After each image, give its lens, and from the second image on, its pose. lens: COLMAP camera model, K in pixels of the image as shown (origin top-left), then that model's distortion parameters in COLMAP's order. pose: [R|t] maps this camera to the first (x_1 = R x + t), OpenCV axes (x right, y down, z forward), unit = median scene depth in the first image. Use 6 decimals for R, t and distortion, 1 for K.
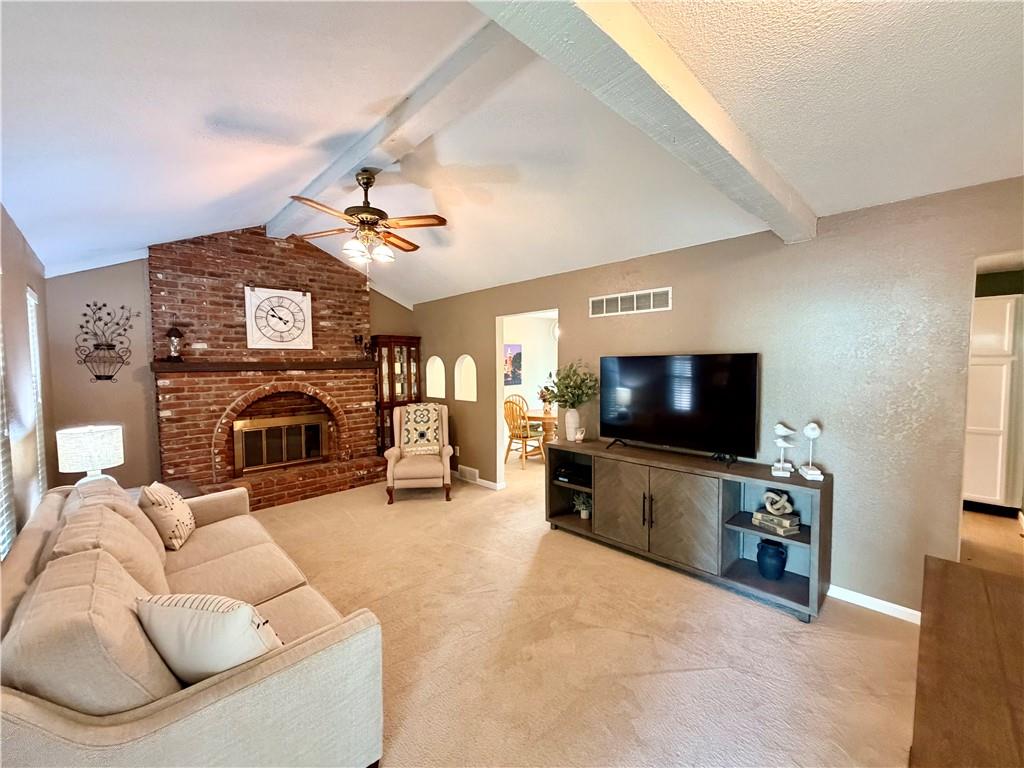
lens RADIAL K [[407.7, 0, 507.4], [0, 407.7, 385.7], [0, 0, 1]] dist [-0.001479, 0.000431]
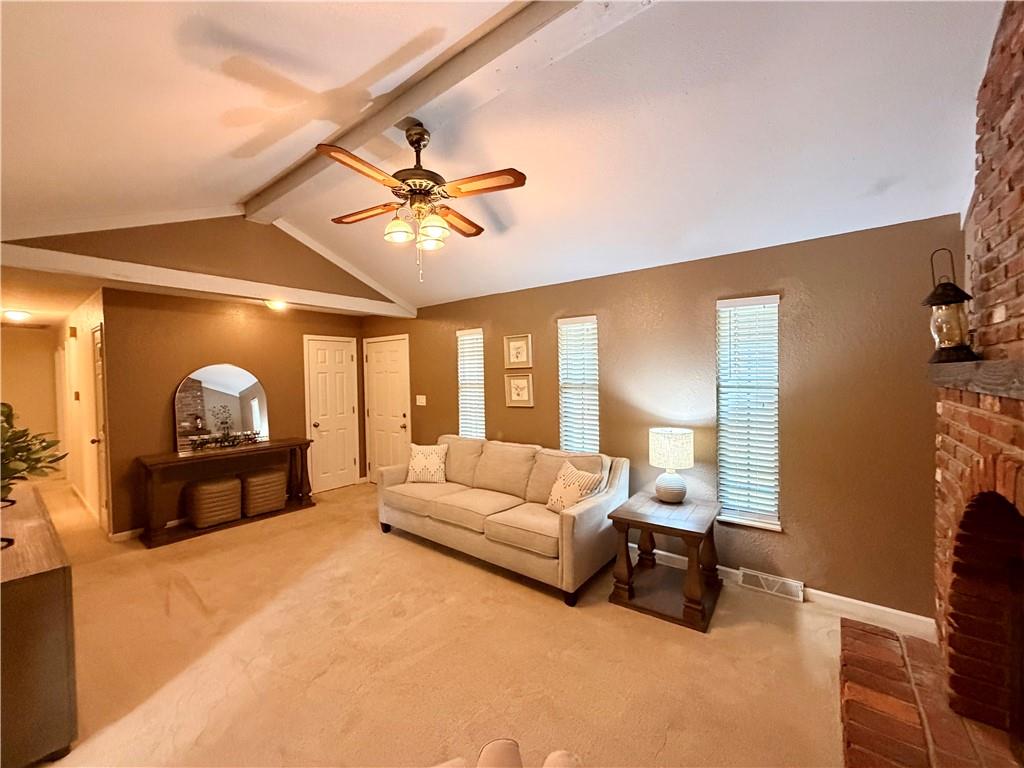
lens RADIAL K [[407.7, 0, 510.6], [0, 407.7, 383.4], [0, 0, 1]] dist [-0.001479, 0.000431]
pose [[-0.991004, 0.029306, -0.130583, -0.269977], [0.018775, 0.996524, 0.081157, -0.070434], [0.132508, 0.077975, -0.988110, 1.196691]]
